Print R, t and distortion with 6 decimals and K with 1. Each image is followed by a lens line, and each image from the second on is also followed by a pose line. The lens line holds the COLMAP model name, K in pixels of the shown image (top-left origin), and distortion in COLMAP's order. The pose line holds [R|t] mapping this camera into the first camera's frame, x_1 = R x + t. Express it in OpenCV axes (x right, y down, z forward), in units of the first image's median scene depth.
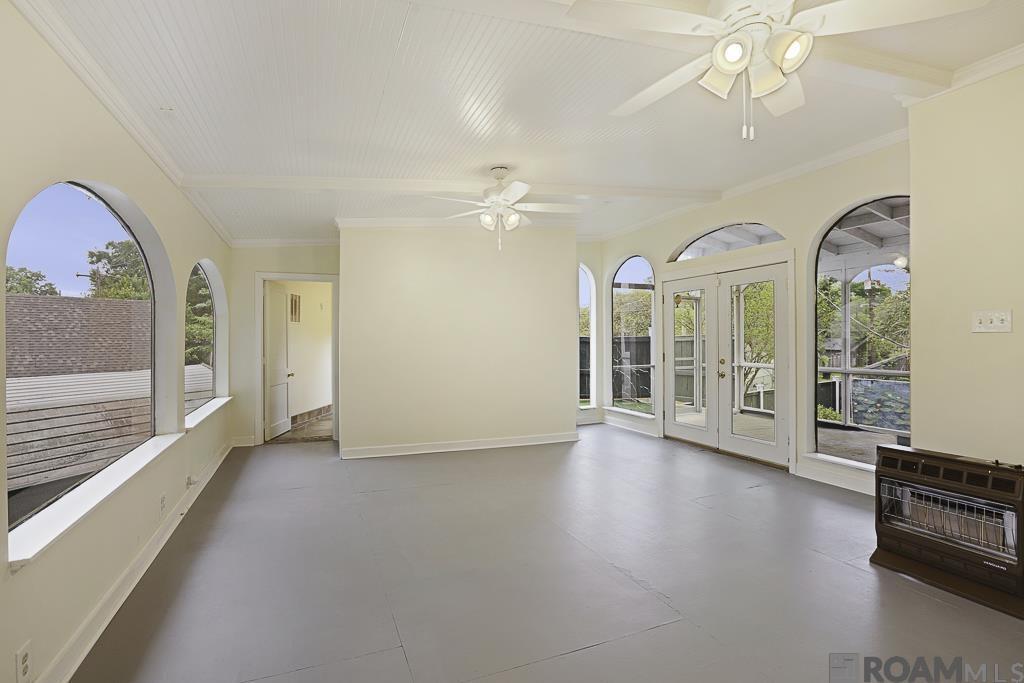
lens RADIAL K [[474.8, 0, 511.3], [0, 474.8, 338.8], [0, 0, 1]] dist [-0.035140, 0.013034]
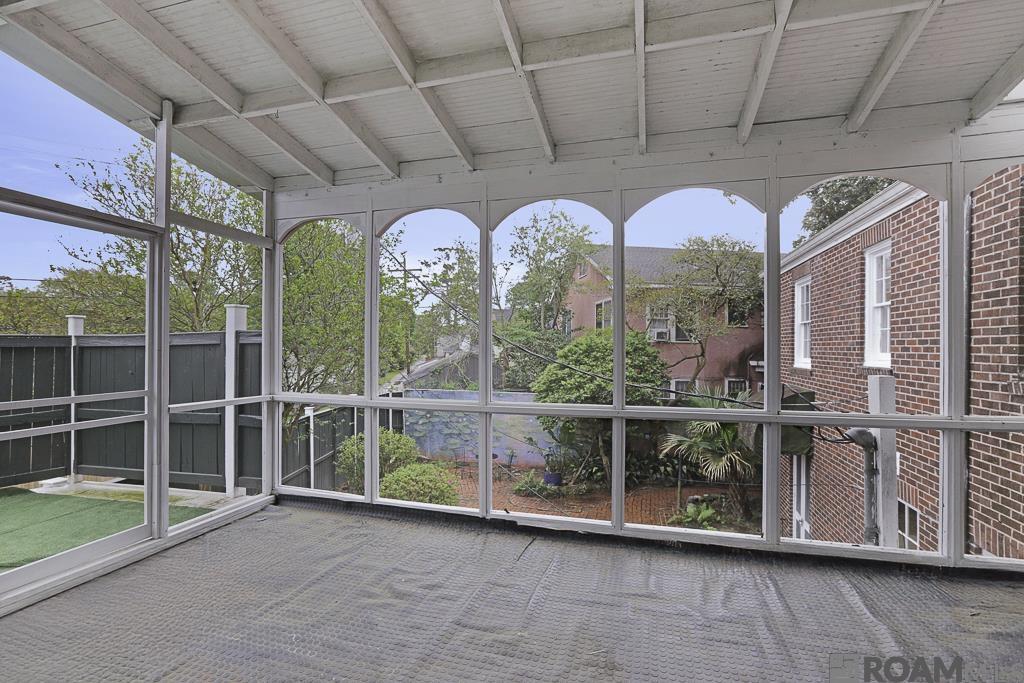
lens RADIAL K [[474.8, 0, 512.2], [0, 474.8, 344.5], [0, 0, 1]] dist [-0.035140, 0.013034]
pose [[0.622610, 0.007759, 0.782494, 0.258163], [-0.003005, 0.999967, -0.007525, 0.005928], [-0.782526, 0.002334, 0.622613, 0.506970]]
